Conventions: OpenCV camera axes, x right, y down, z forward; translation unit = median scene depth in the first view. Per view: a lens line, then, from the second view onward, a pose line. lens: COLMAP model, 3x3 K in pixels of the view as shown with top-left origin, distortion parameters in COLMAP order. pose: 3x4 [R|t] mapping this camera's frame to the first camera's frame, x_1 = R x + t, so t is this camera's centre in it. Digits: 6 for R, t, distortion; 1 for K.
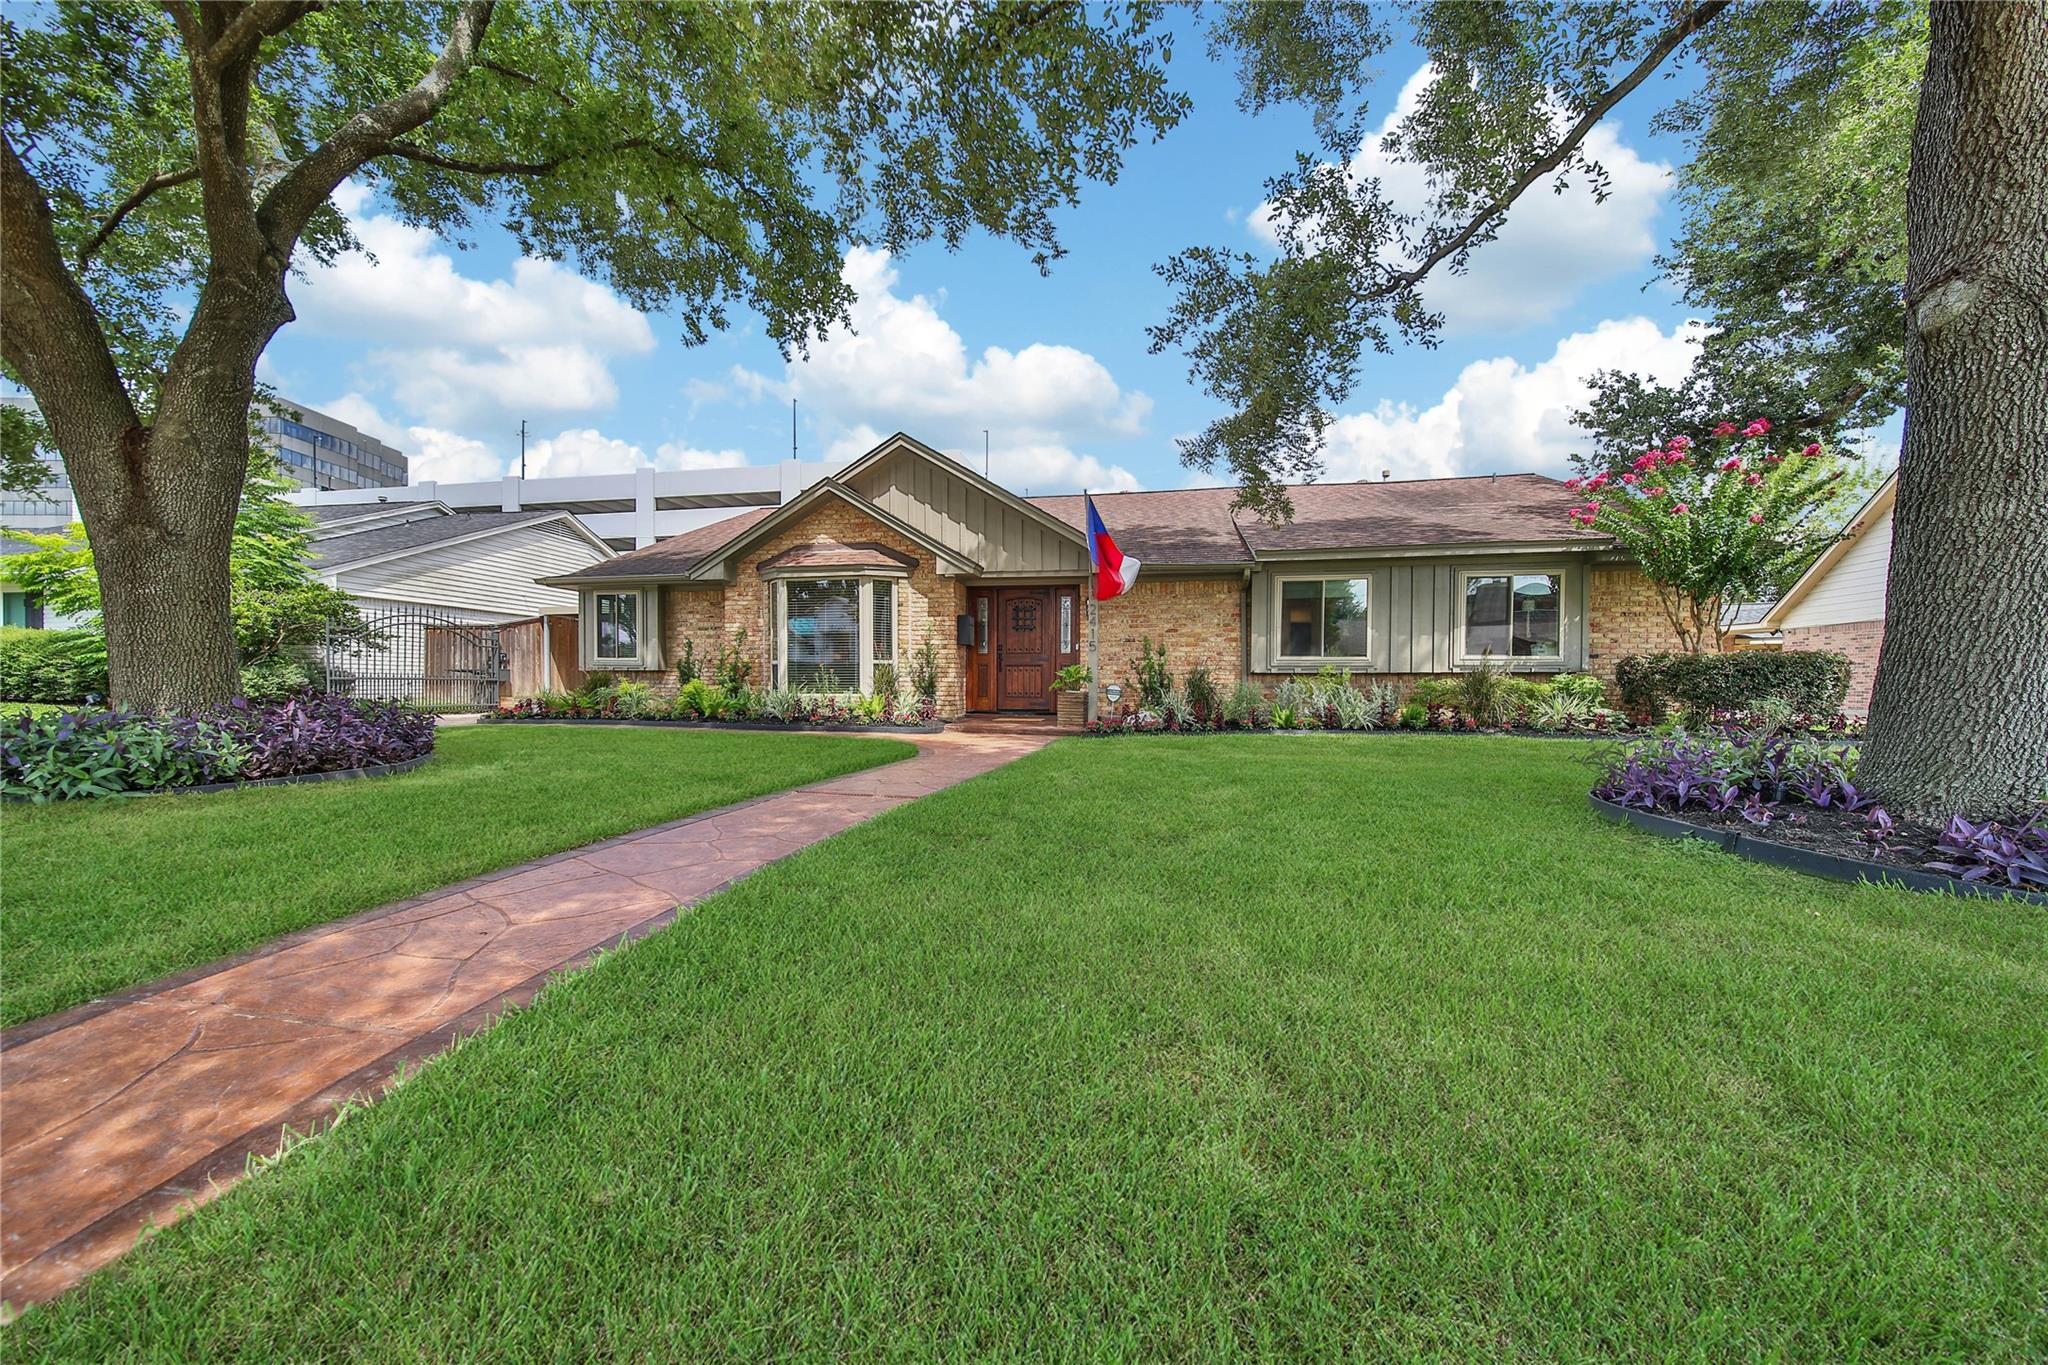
lens RADIAL K [[728.6, 0, 1024.1], [0, 728.6, 689.7], [0, 0, 1]] dist [-0.000755, -0.000344]
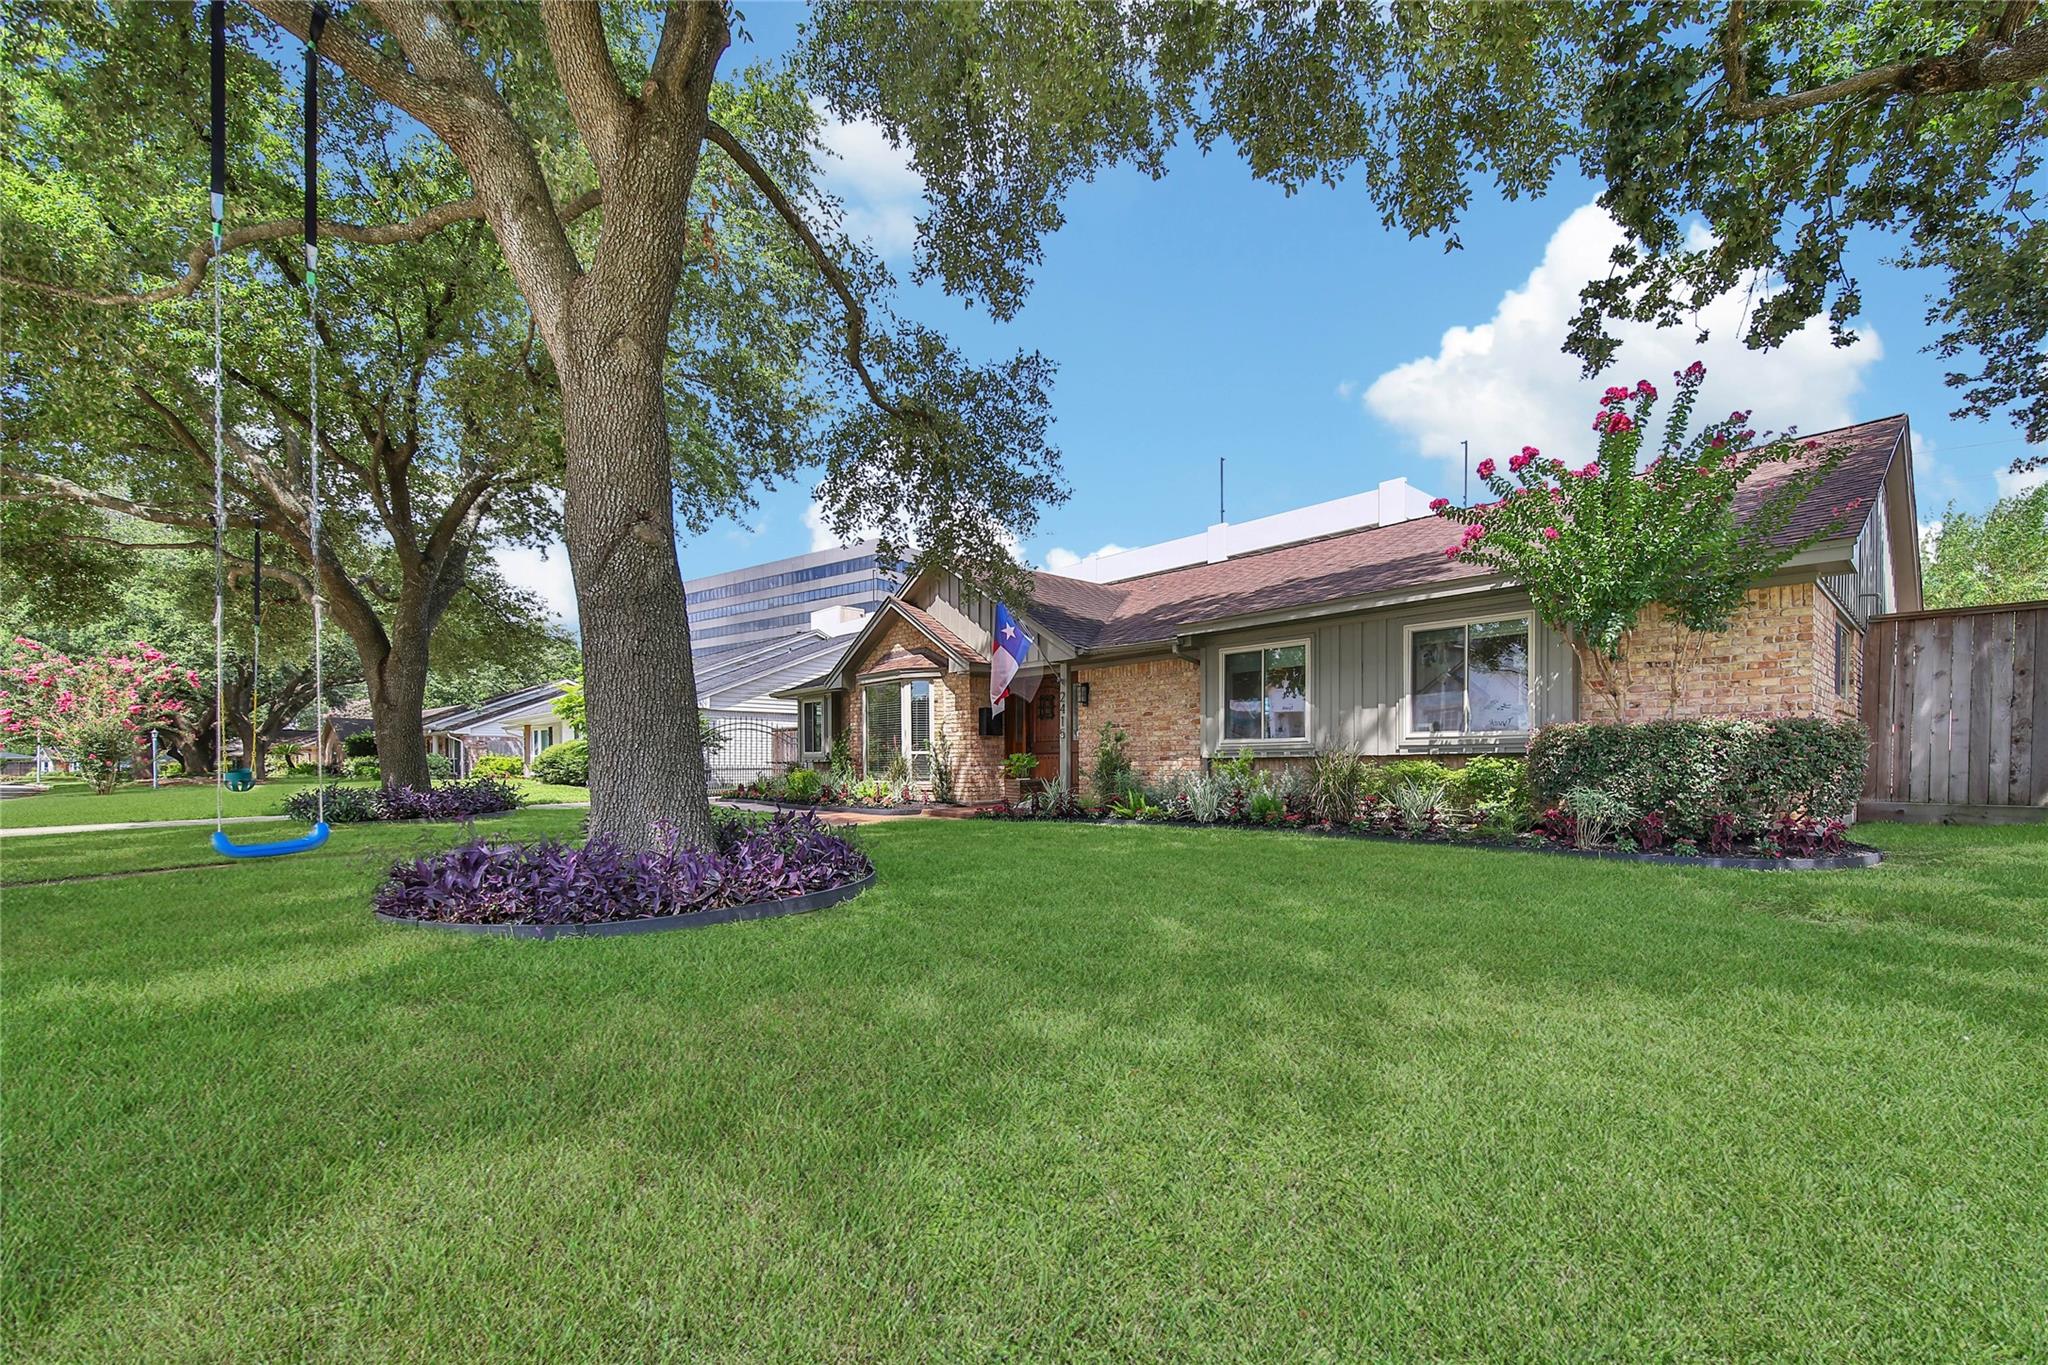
lens RADIAL K [[838.1, 0, 1024.1], [0, 838.1, 775.3], [0, 0, 1]] dist [-0.000198, -0.000107]
pose [[0.813722, -0.001900, -0.581251, 0.709501], [0.001188, 0.999998, -0.001606, -0.000676], [0.581252, 0.000616, 0.813723, 0.029557]]
